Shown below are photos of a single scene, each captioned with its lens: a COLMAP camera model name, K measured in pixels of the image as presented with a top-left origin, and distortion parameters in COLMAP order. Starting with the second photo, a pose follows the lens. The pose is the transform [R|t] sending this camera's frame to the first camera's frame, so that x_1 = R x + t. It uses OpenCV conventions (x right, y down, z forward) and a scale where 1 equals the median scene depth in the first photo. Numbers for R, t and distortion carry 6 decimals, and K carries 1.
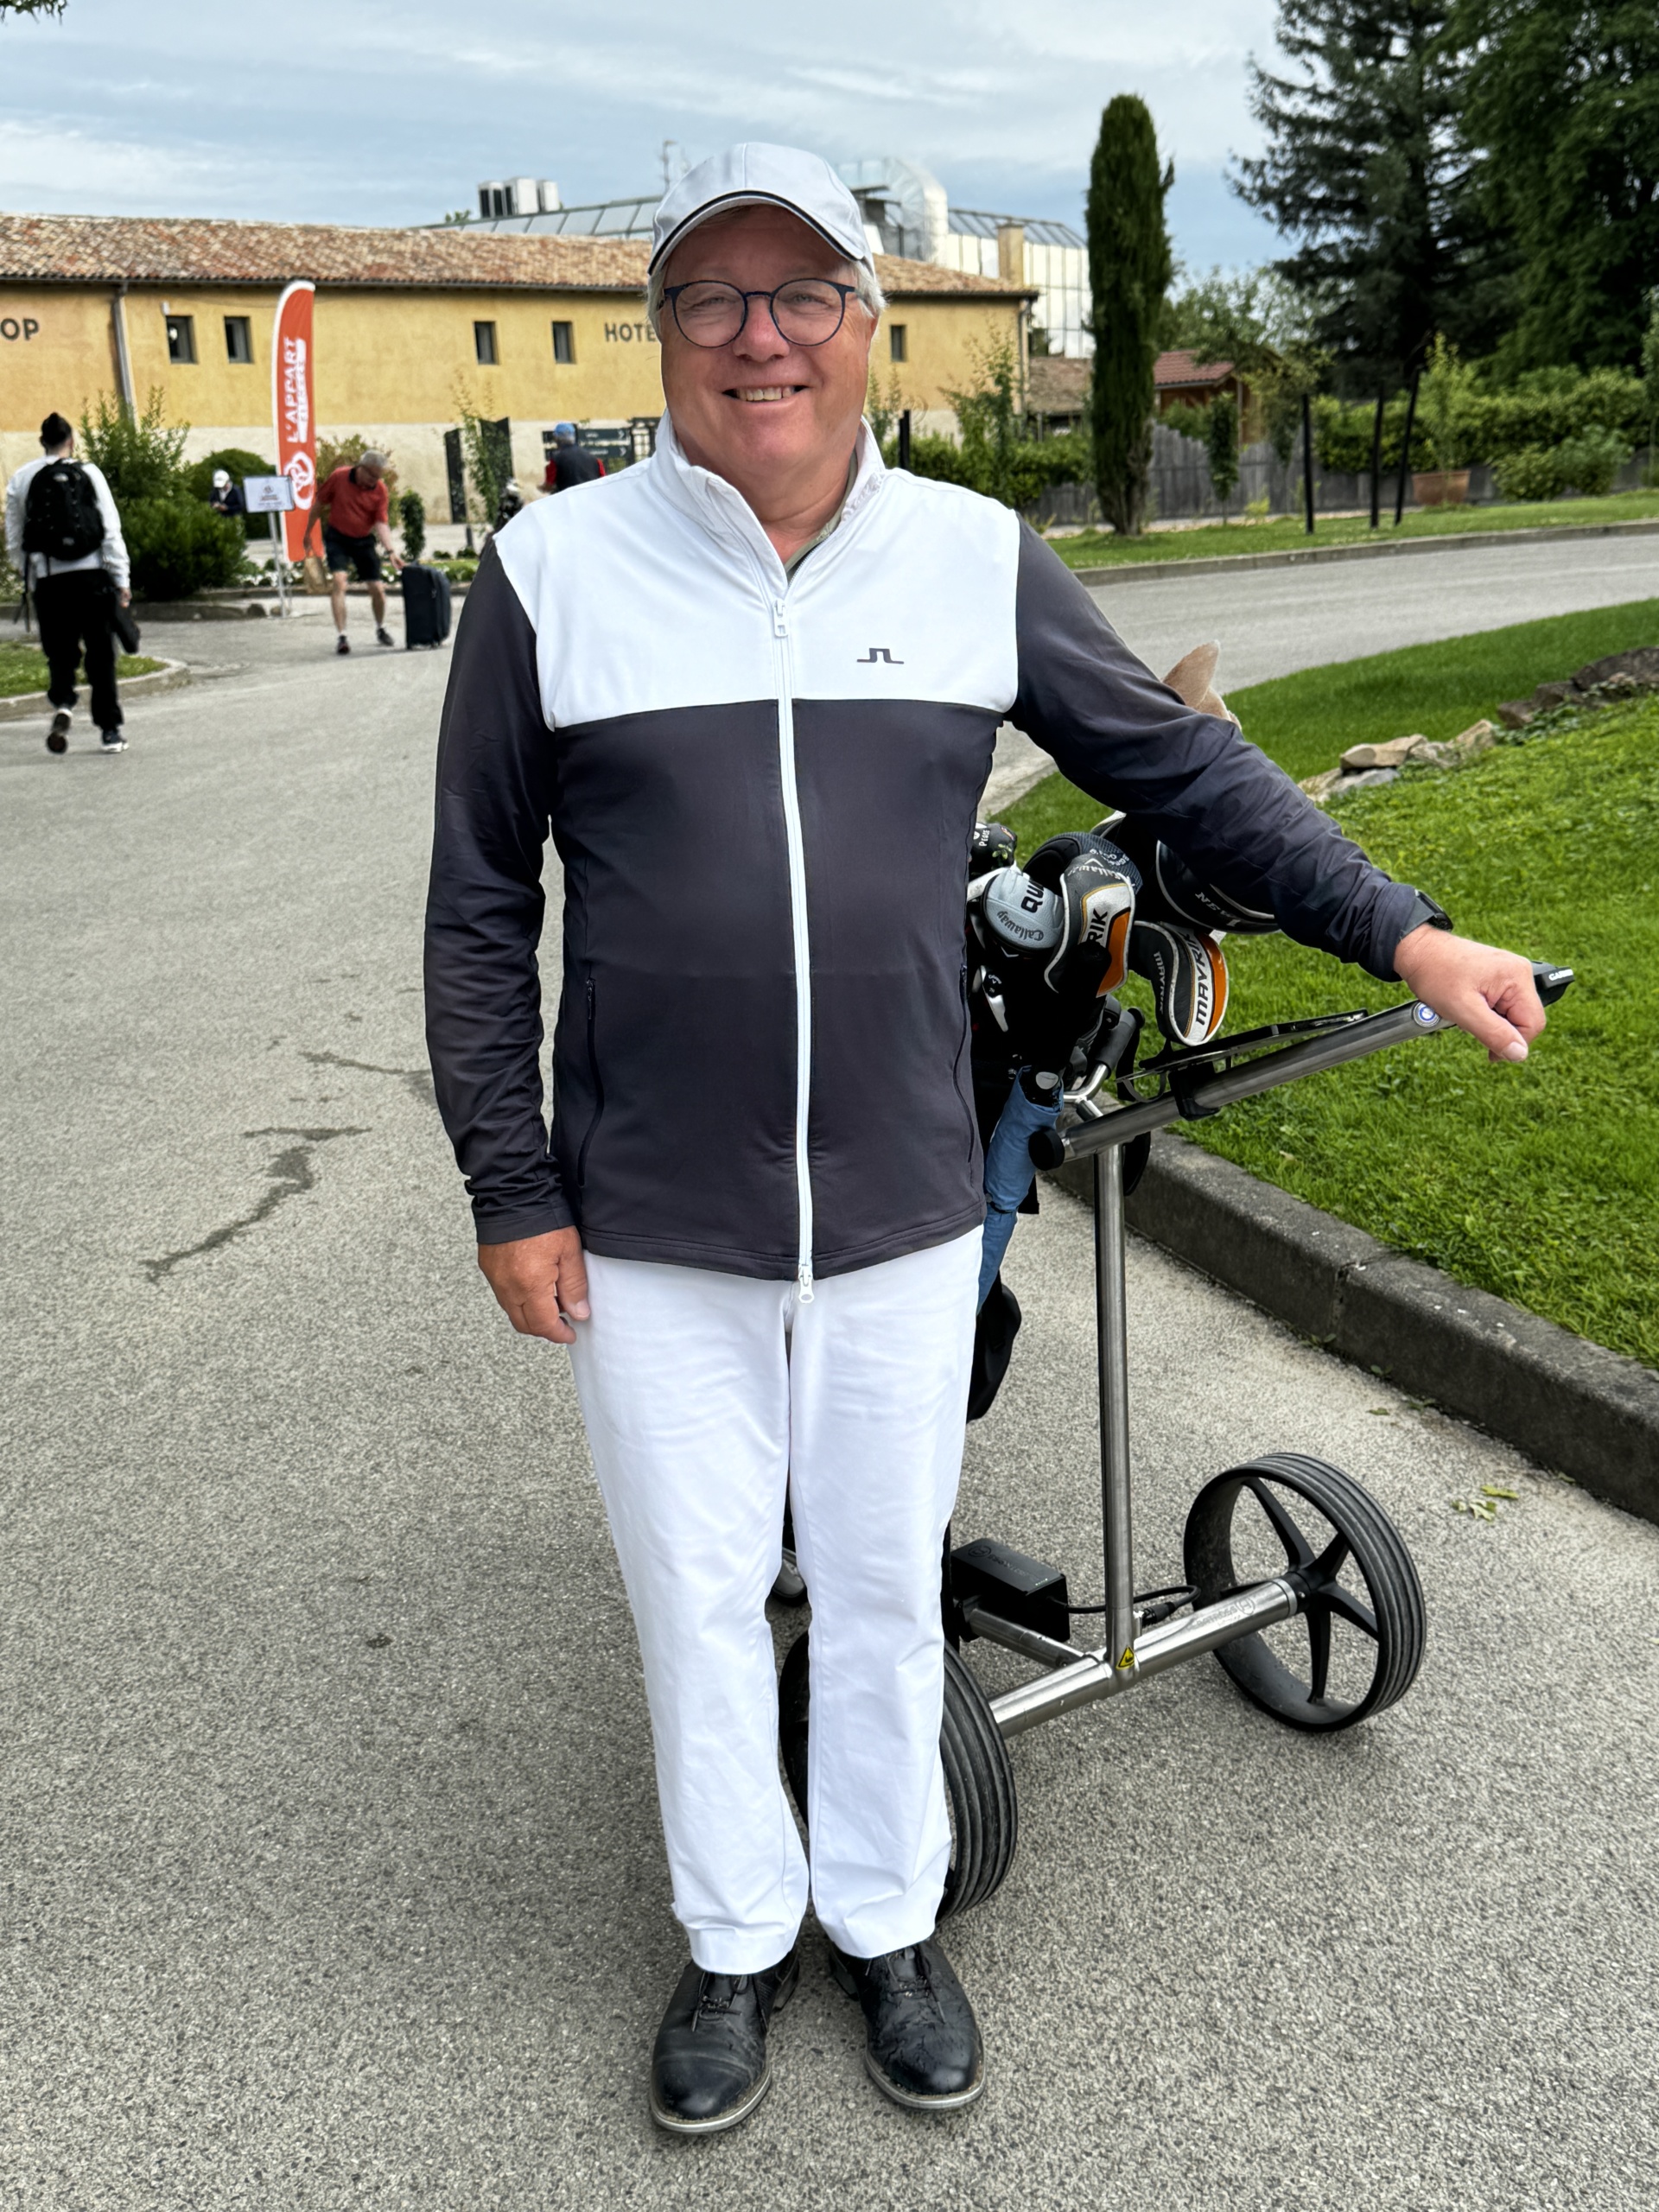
lens RADIAL K [[2456.4, 0, 835.1], [0, 2456.4, 1102.5], [0, 0, 1]] dist [0.029719, 0.000000]
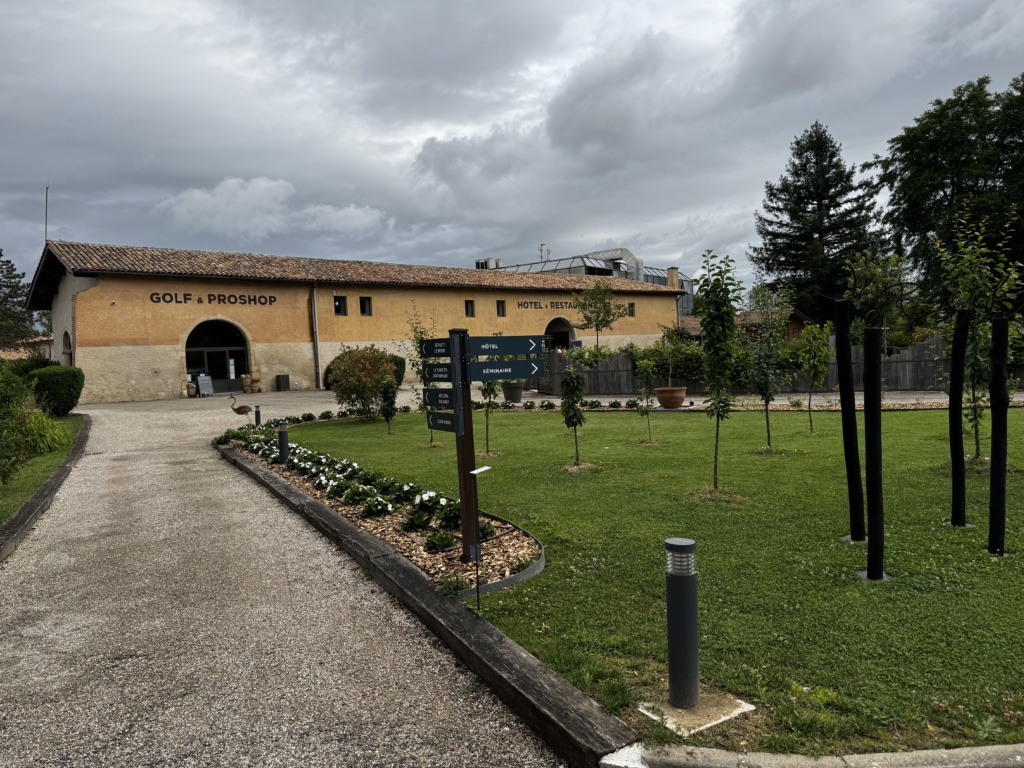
lens RADIAL K [[700.7, 0, 510.5], [0, 700.7, 384.9], [0, 0, 1]] dist [0.092466, -0.001327]
pose [[0.994845, 0.009737, -0.100940, -0.028329], [-0.030140, 0.978789, -0.202643, -0.088961], [0.096826, 0.204641, 0.974036, 0.322499]]
